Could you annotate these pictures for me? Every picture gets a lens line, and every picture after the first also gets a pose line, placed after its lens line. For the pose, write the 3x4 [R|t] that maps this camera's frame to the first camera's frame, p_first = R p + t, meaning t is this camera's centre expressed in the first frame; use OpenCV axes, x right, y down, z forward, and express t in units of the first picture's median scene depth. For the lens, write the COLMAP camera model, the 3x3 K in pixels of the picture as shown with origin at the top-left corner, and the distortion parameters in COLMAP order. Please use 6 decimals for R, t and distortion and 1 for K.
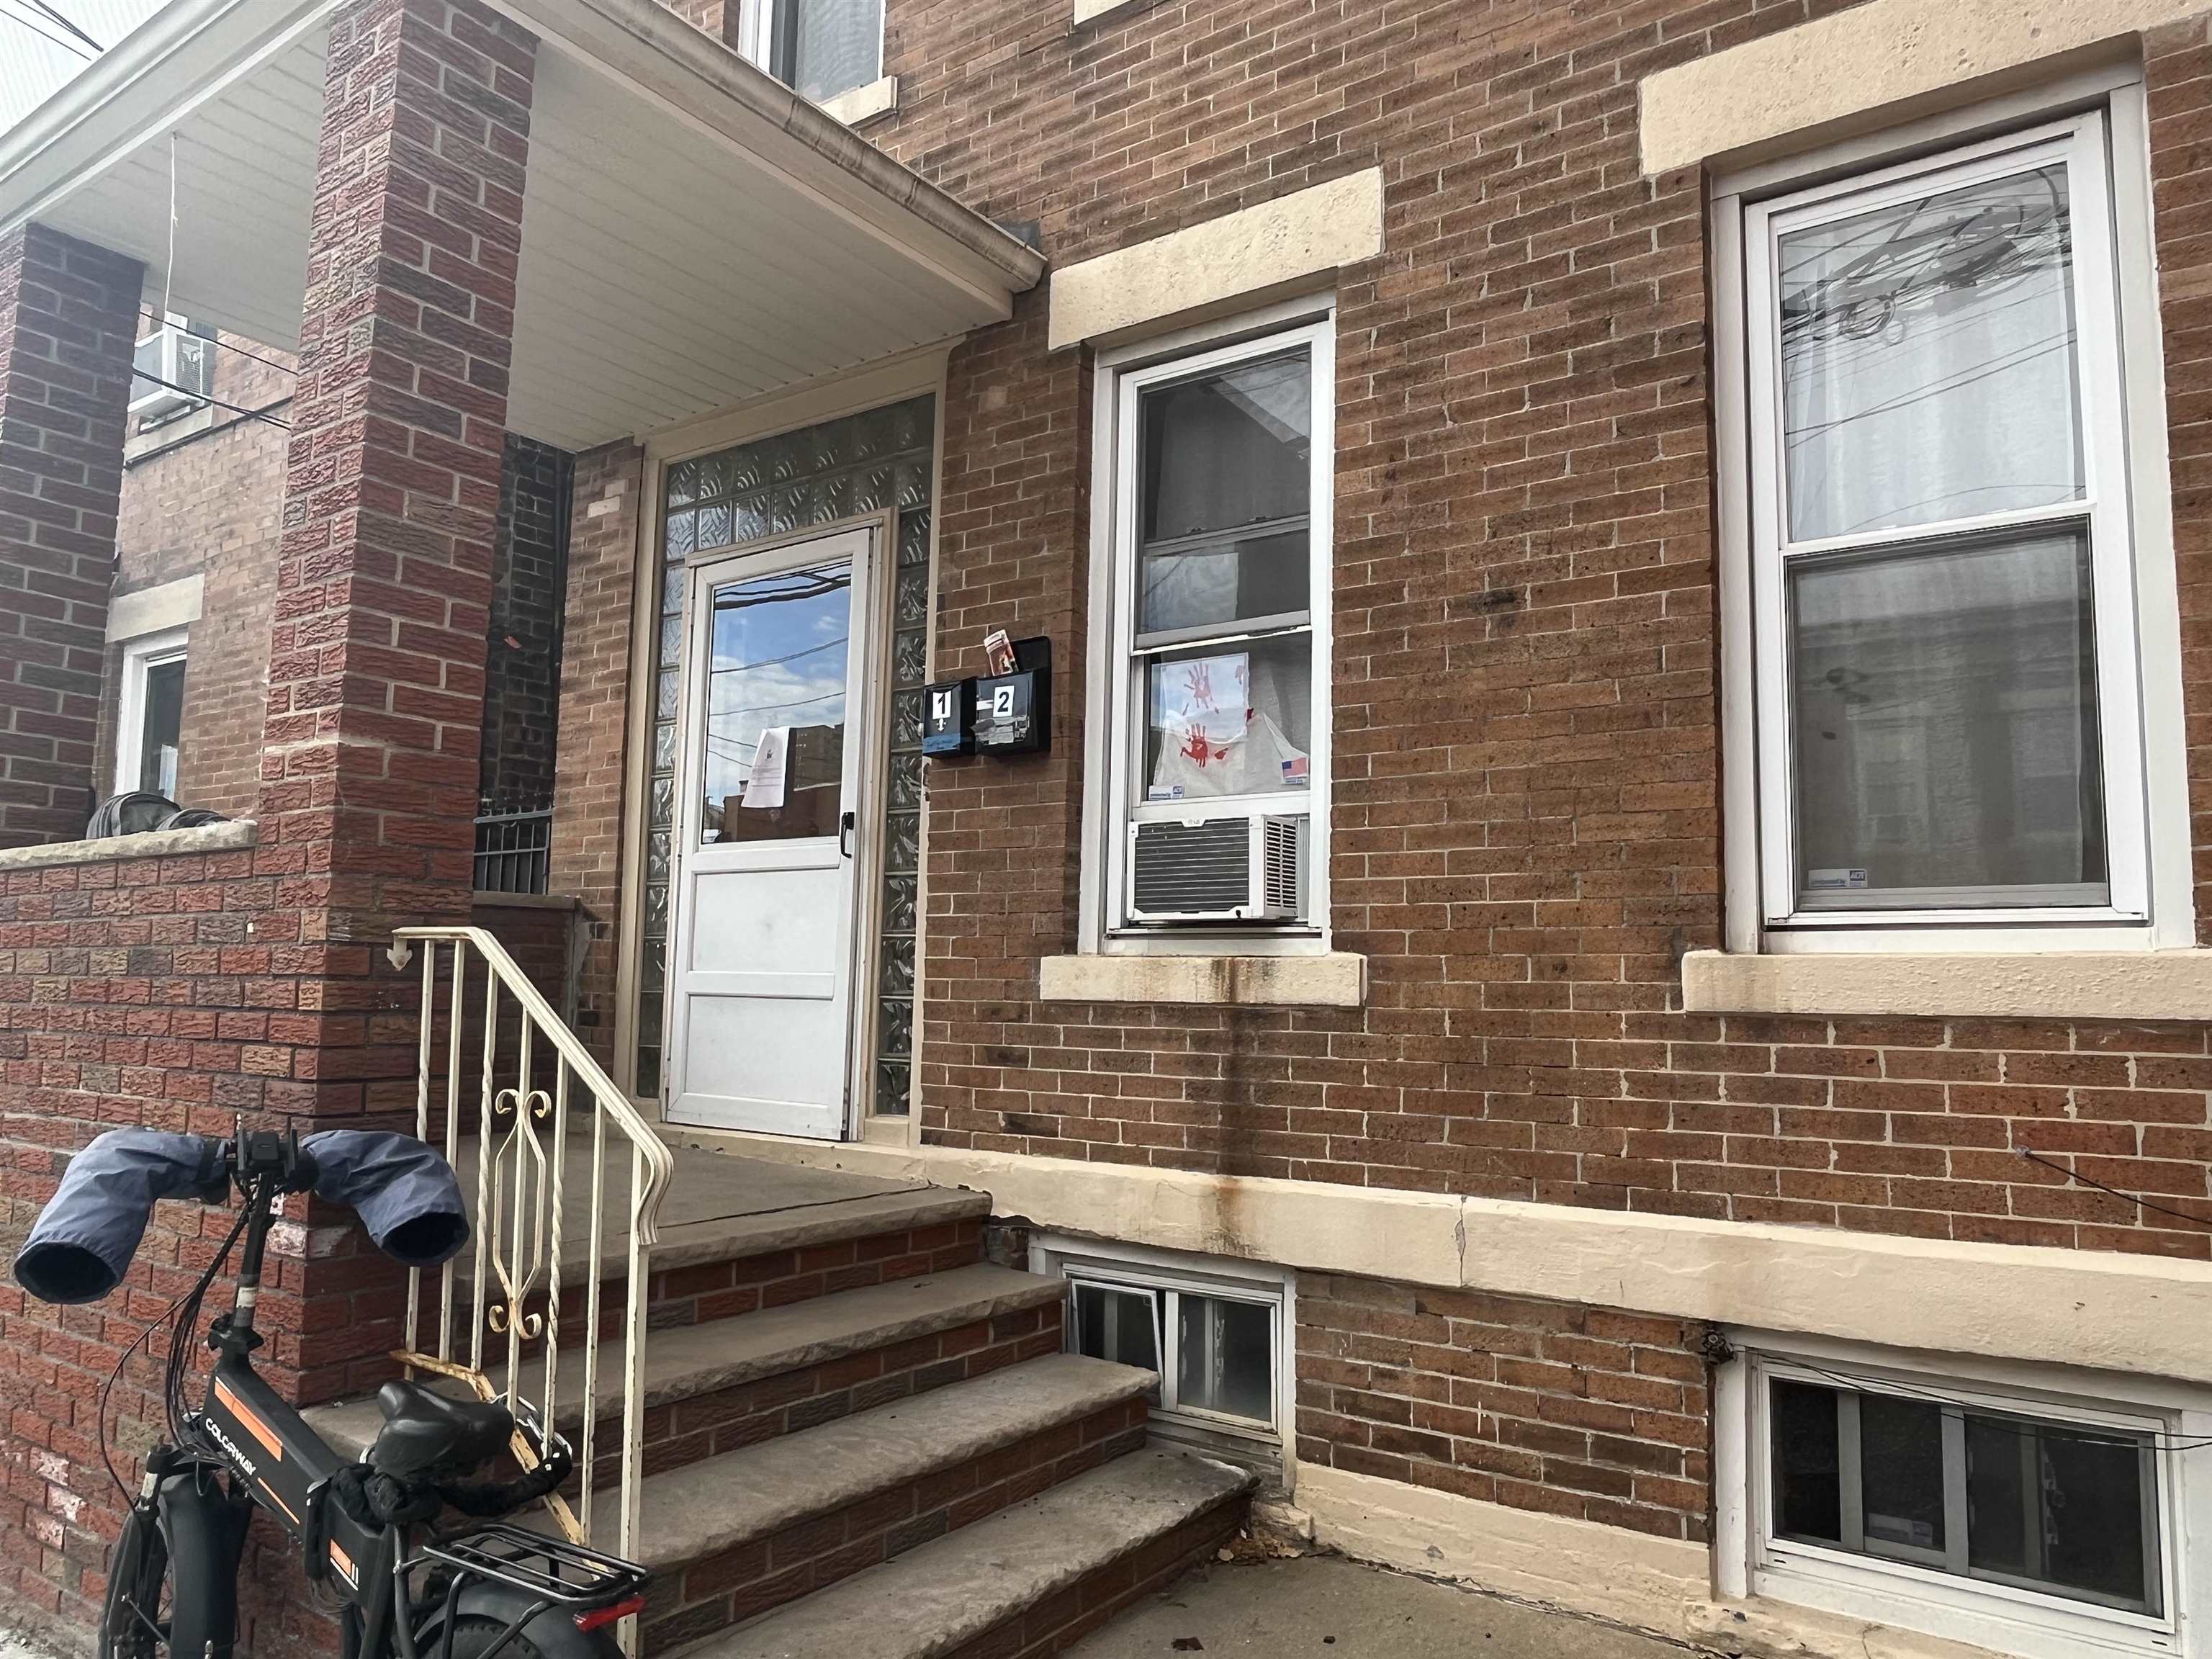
lens RADIAL K [[1477.0, 0, 1101.1], [0, 1477.0, 849.1], [0, 0, 1]] dist [0.009022, -0.001706]
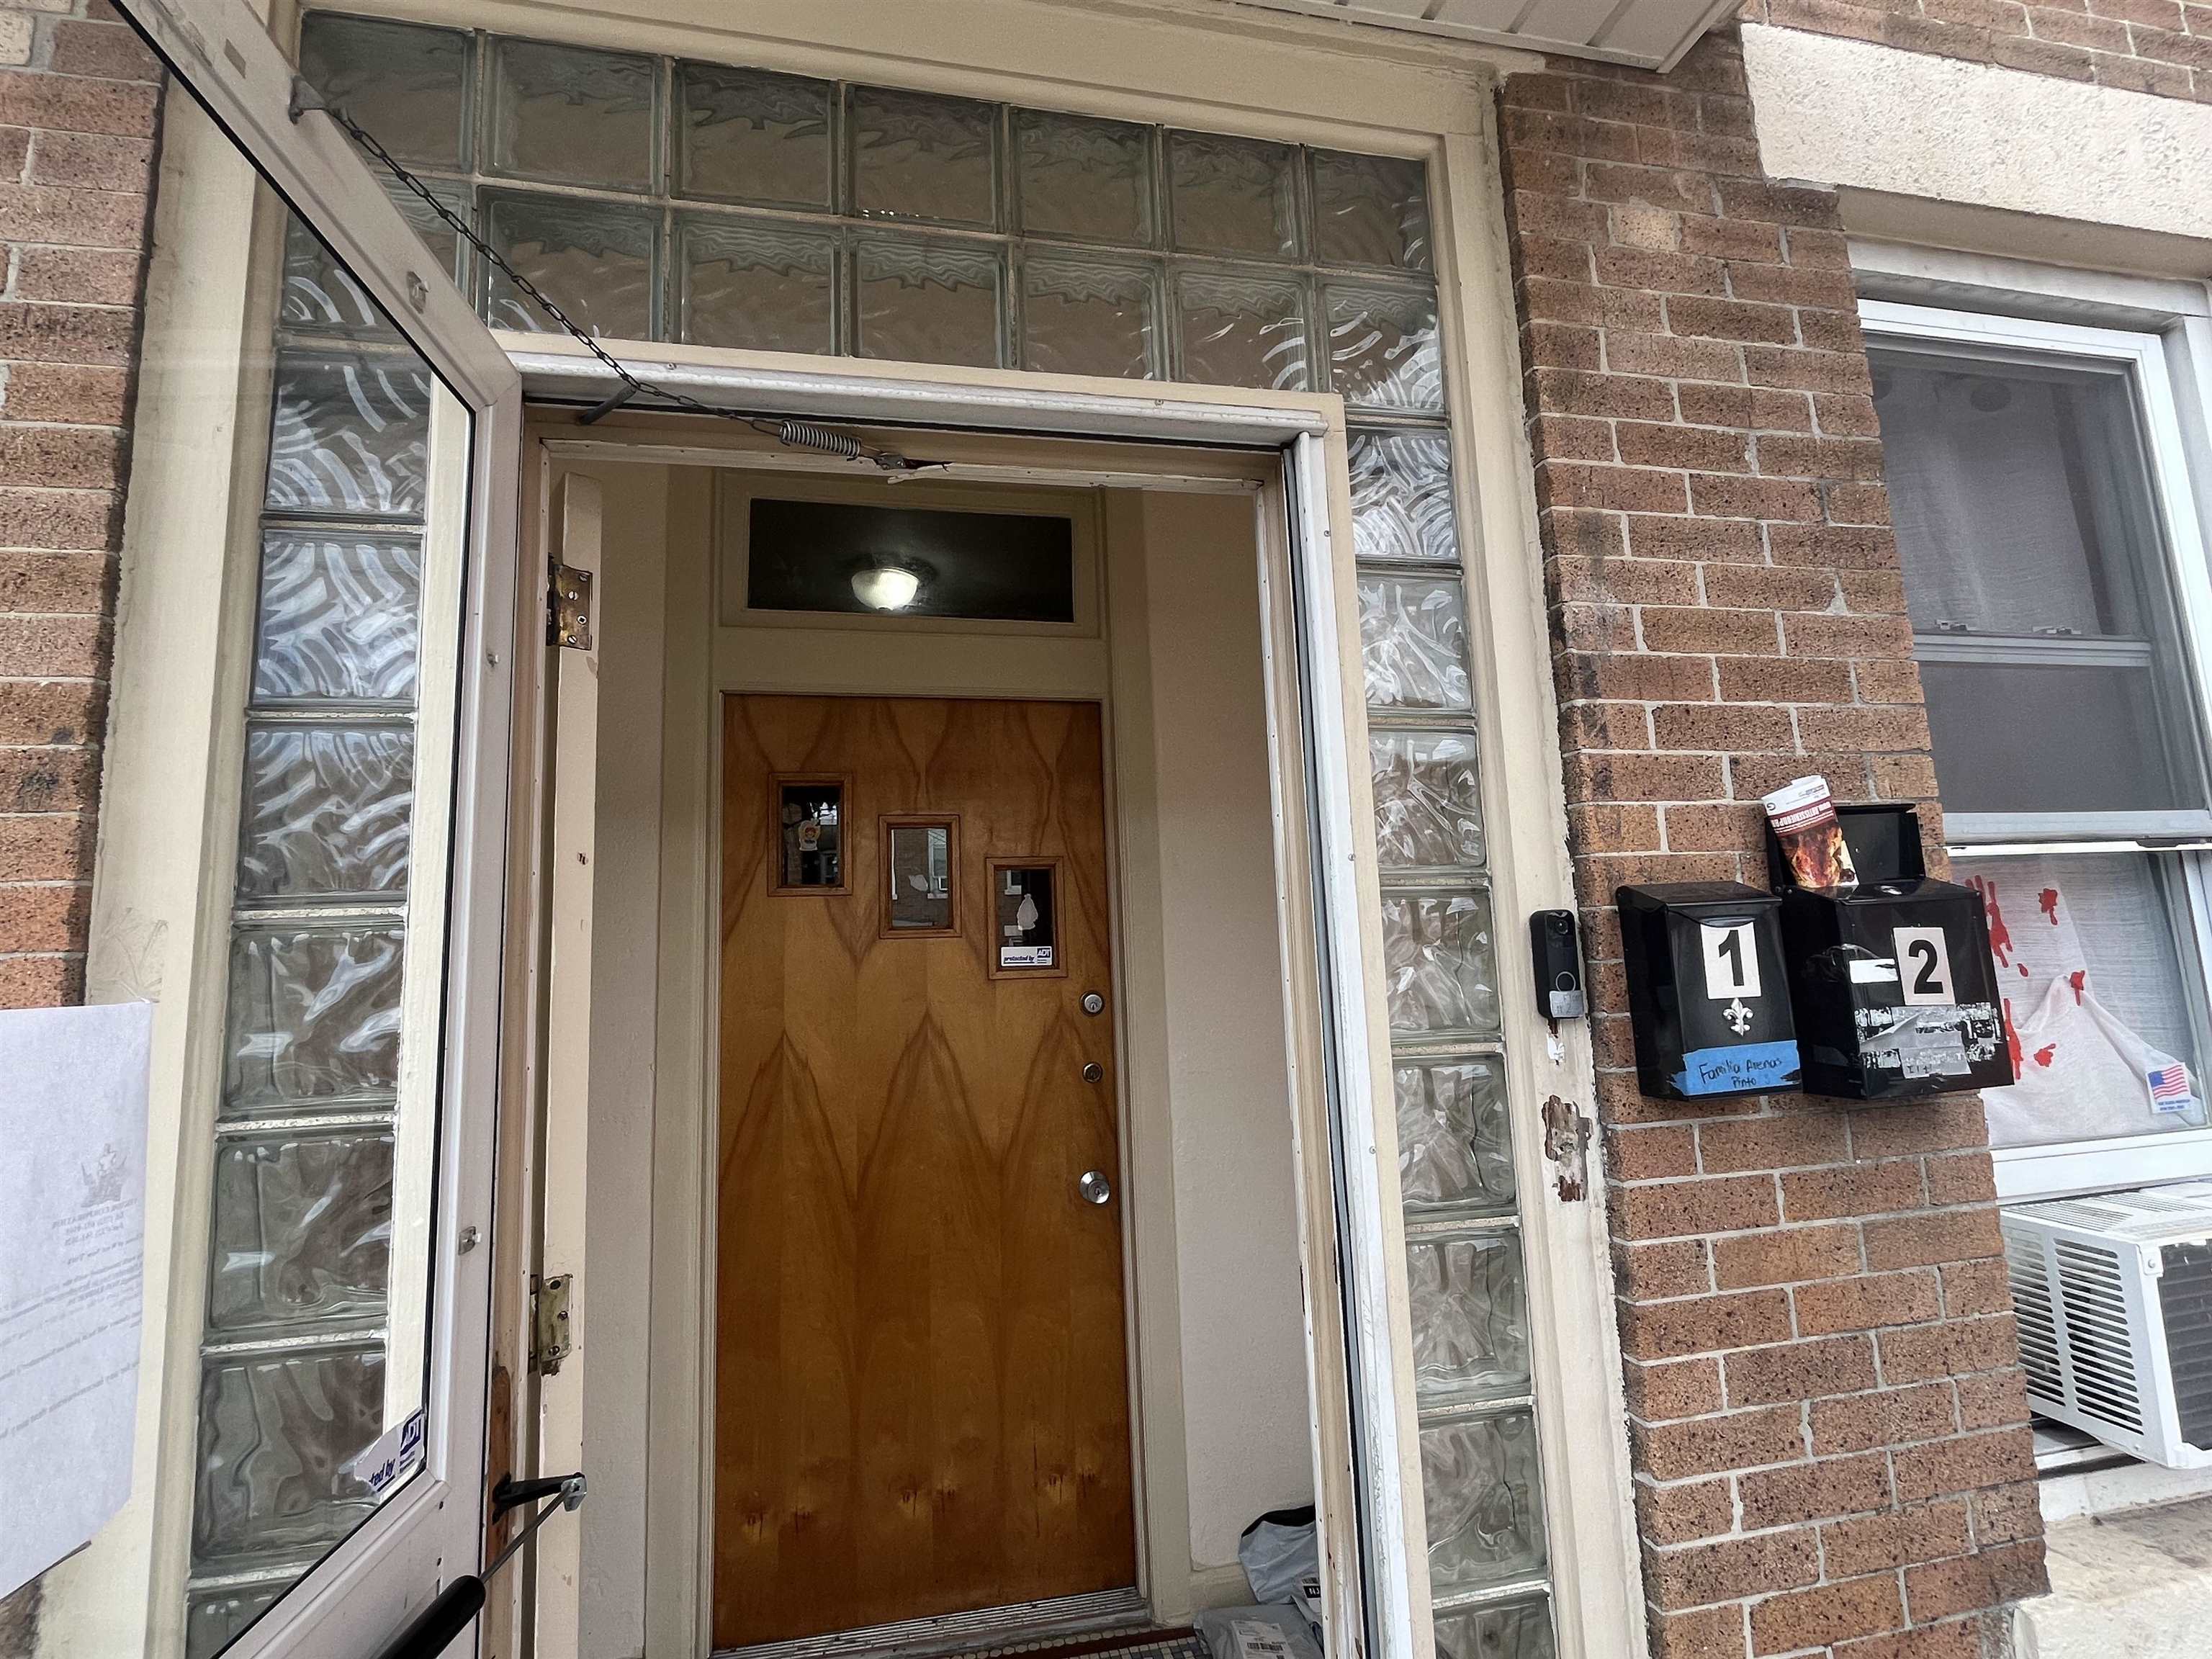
lens RADIAL K [[1036.3, 0, 1104.0], [0, 1036.3, 831.2], [0, 0, 1]] dist [-0.000641, -0.000164]
pose [[0.685433, 0.047650, 0.726575, -0.503414], [-0.018720, 0.998680, -0.047835, -0.142624], [-0.727895, 0.019187, 0.685420, 1.167707]]
